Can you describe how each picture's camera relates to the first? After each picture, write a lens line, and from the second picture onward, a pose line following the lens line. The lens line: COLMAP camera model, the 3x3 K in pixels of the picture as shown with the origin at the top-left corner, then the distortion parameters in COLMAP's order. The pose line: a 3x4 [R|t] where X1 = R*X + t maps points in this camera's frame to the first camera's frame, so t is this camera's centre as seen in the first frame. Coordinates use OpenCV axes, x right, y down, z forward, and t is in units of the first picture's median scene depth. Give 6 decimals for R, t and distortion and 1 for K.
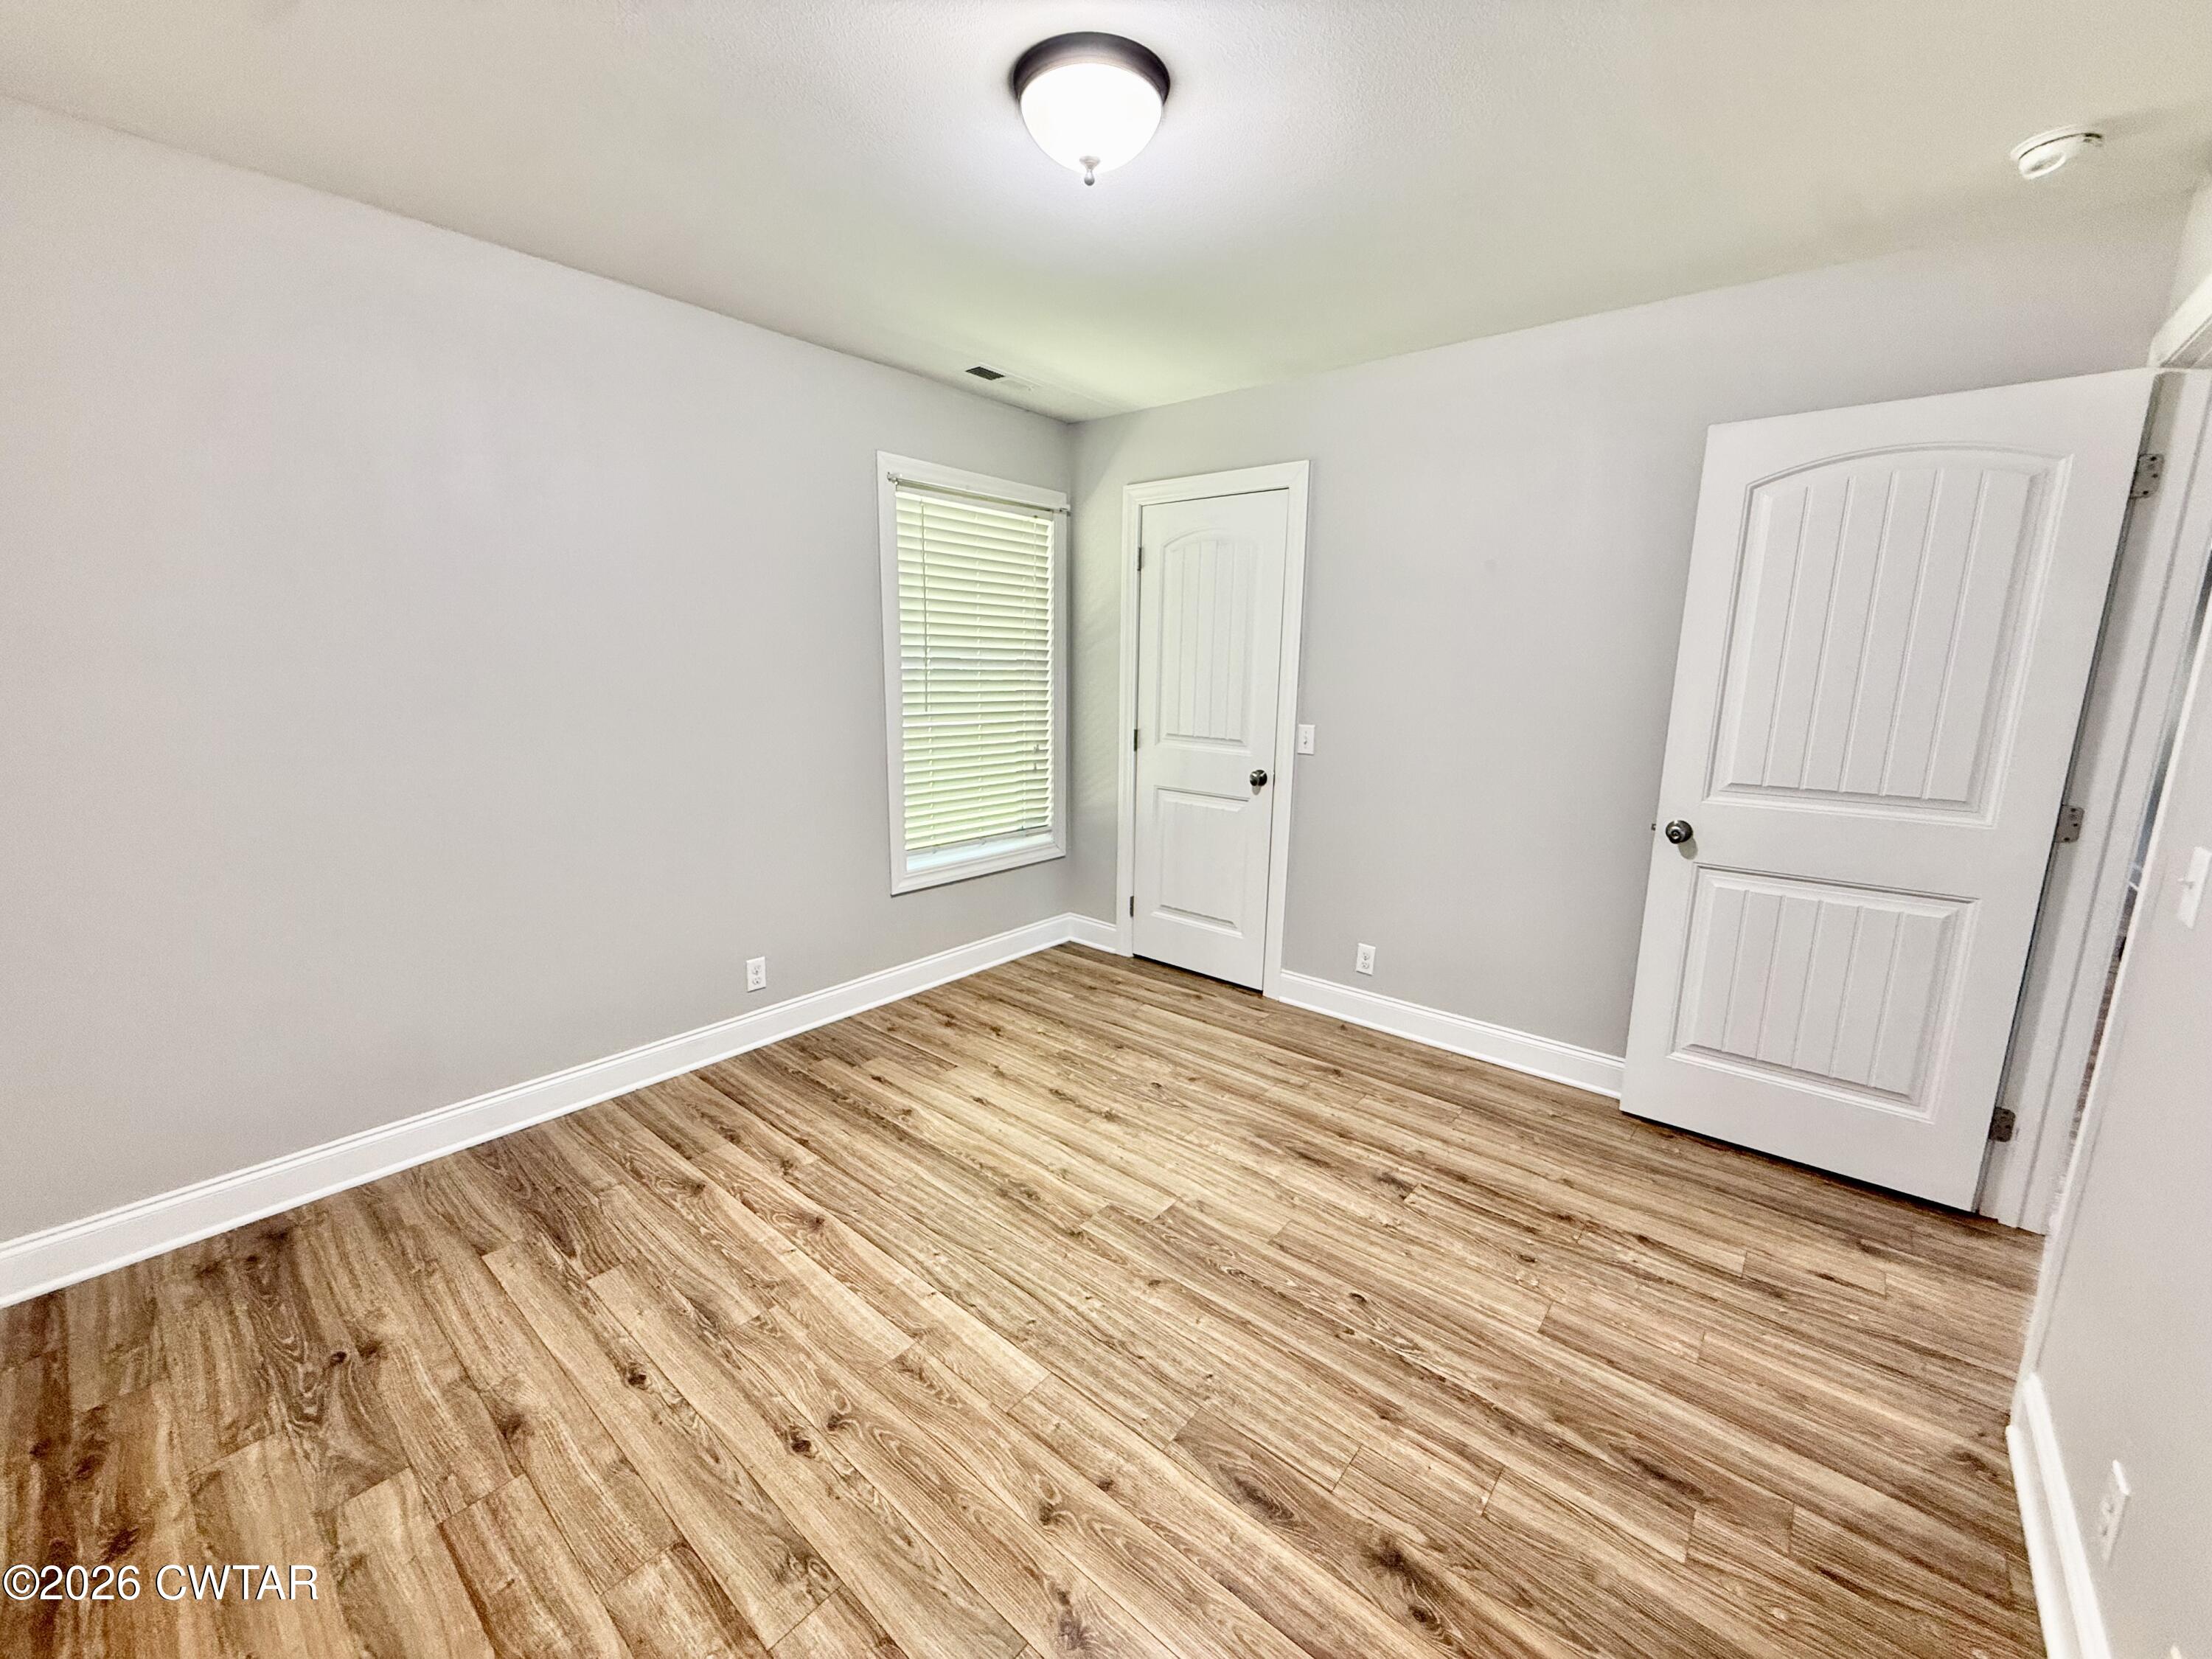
lens RADIAL K [[879.4, 0, 1106.0], [0, 879.4, 829.5], [0, 0, 1]] dist [-0.002211, -0.000437]
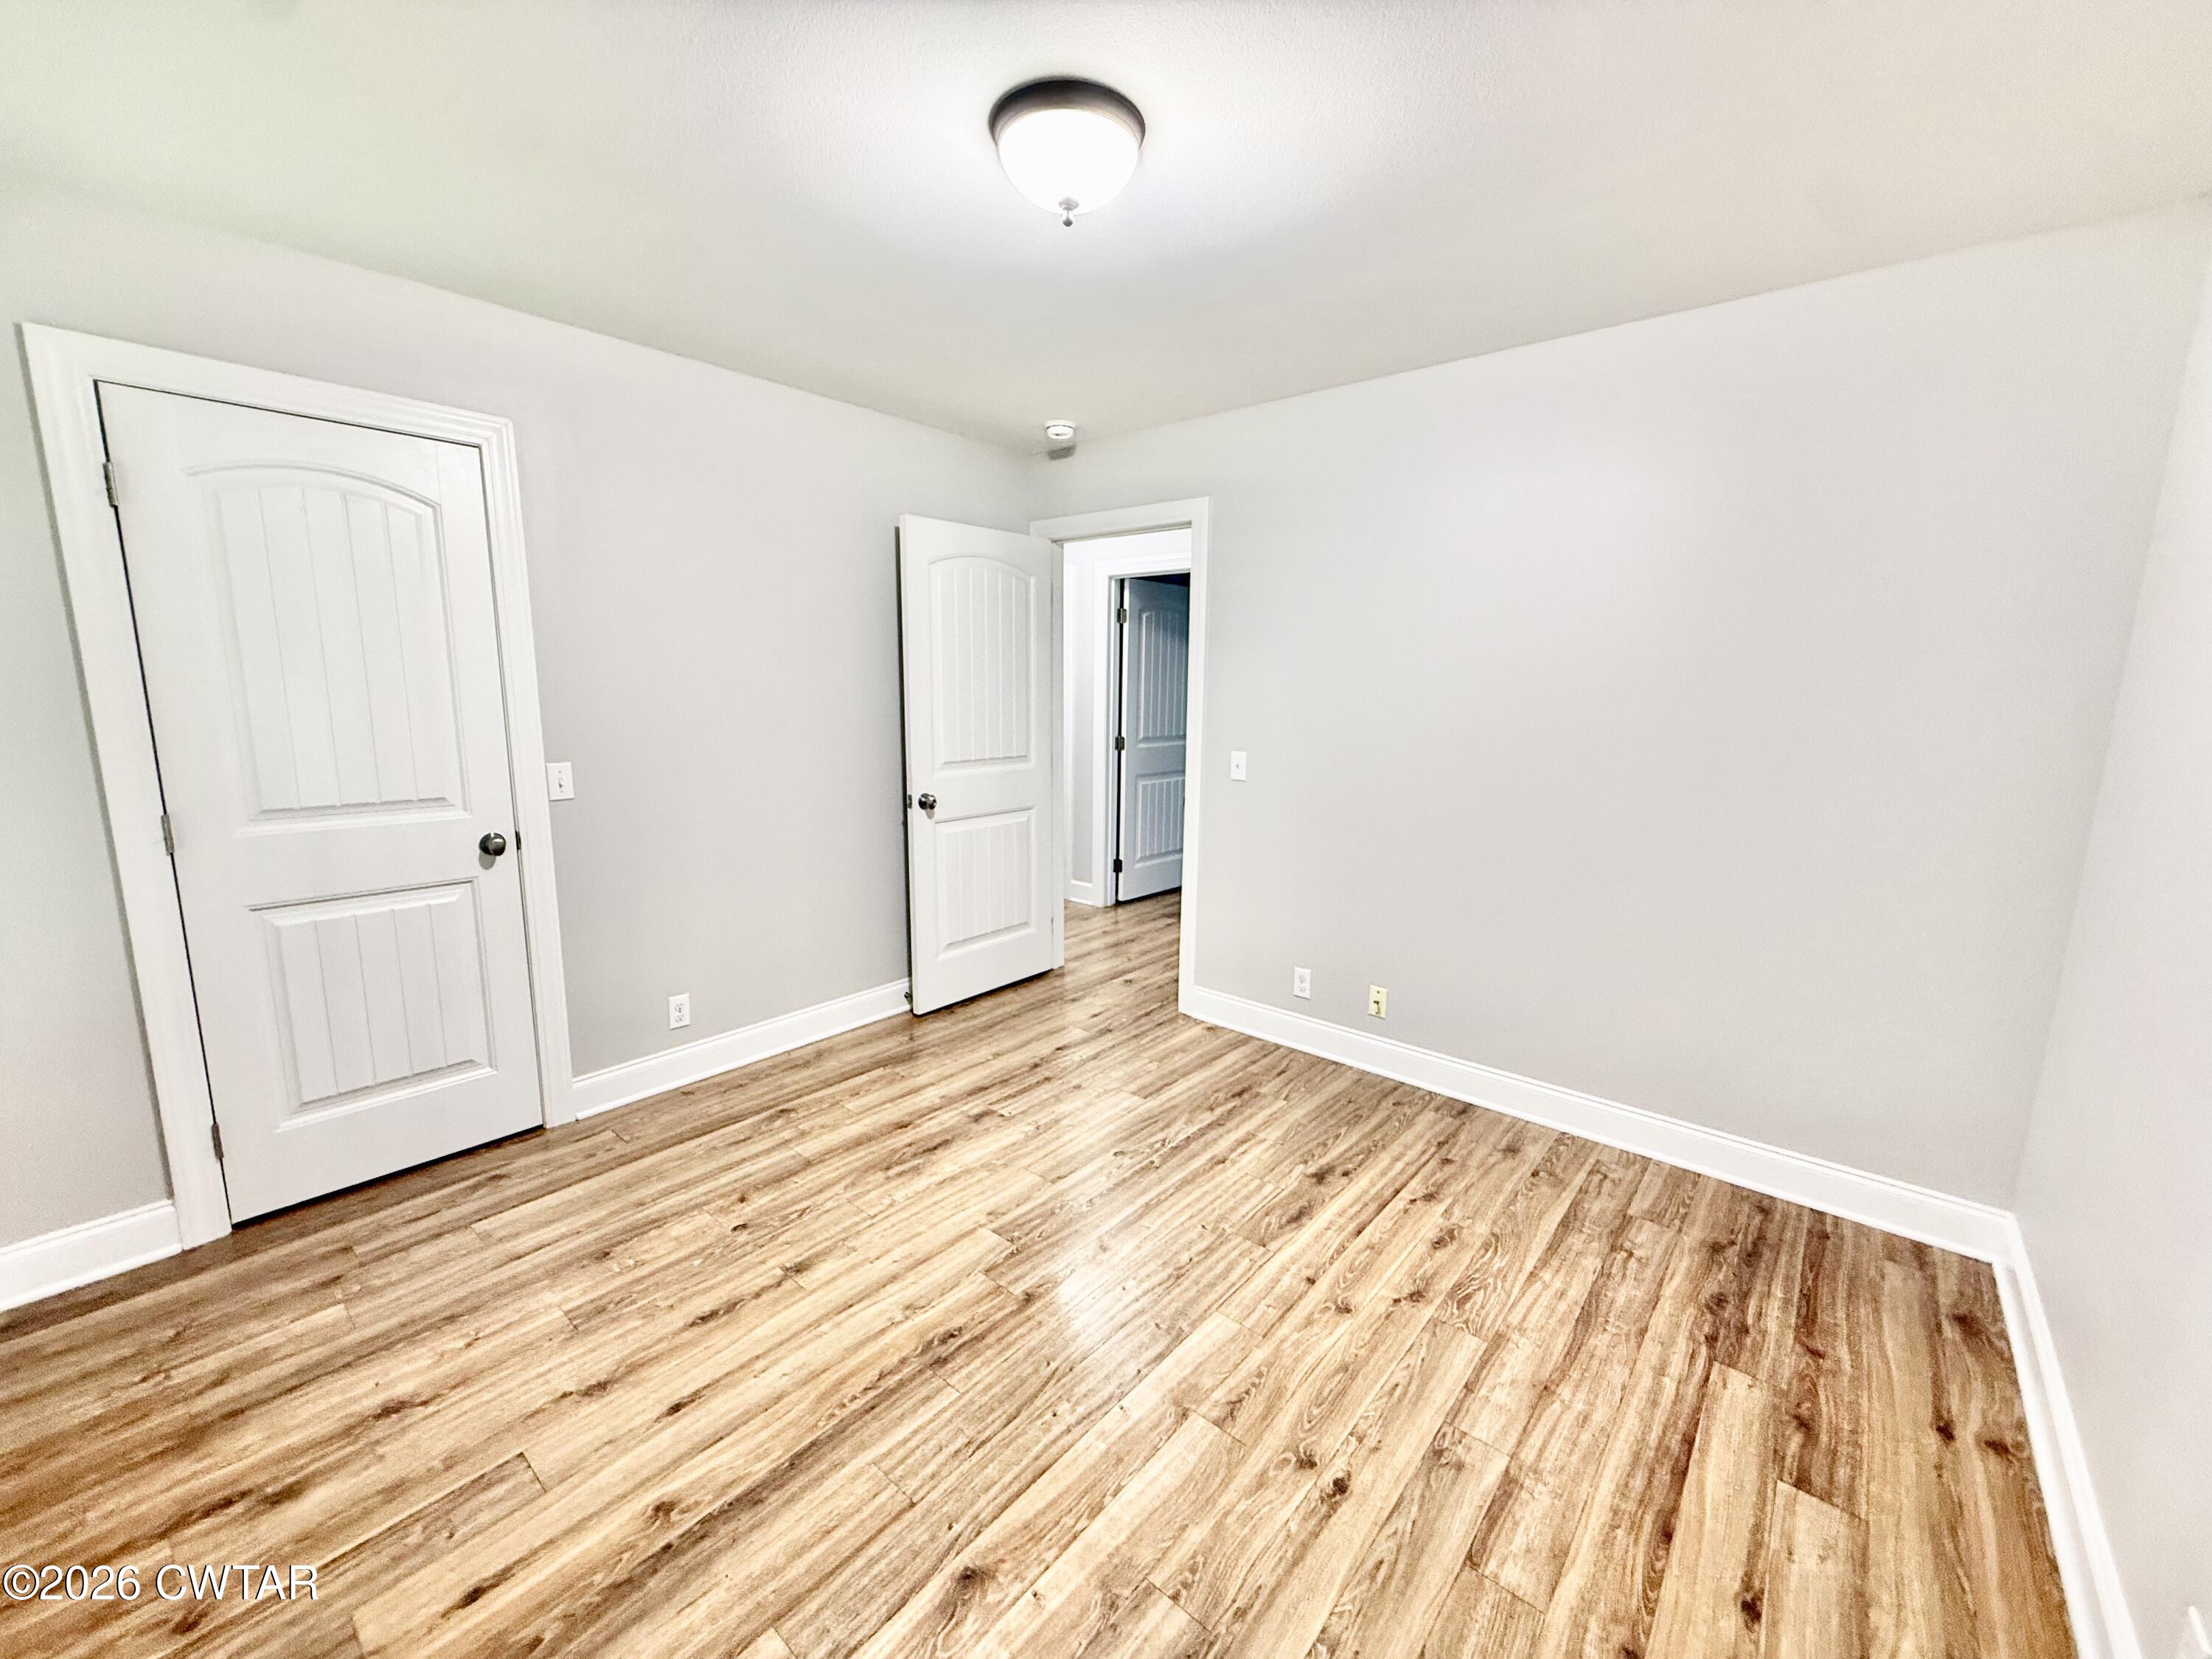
lens RADIAL K [[874.6, 0, 1106.0], [0, 874.6, 829.5], [0, 0, 1]] dist [0.000531, 0.000113]
pose [[0.013279, -0.180374, 0.983508, -0.808115], [0.181791, 0.967638, 0.175009, -0.162814], [-0.983247, 0.176469, 0.045640, 0.735317]]
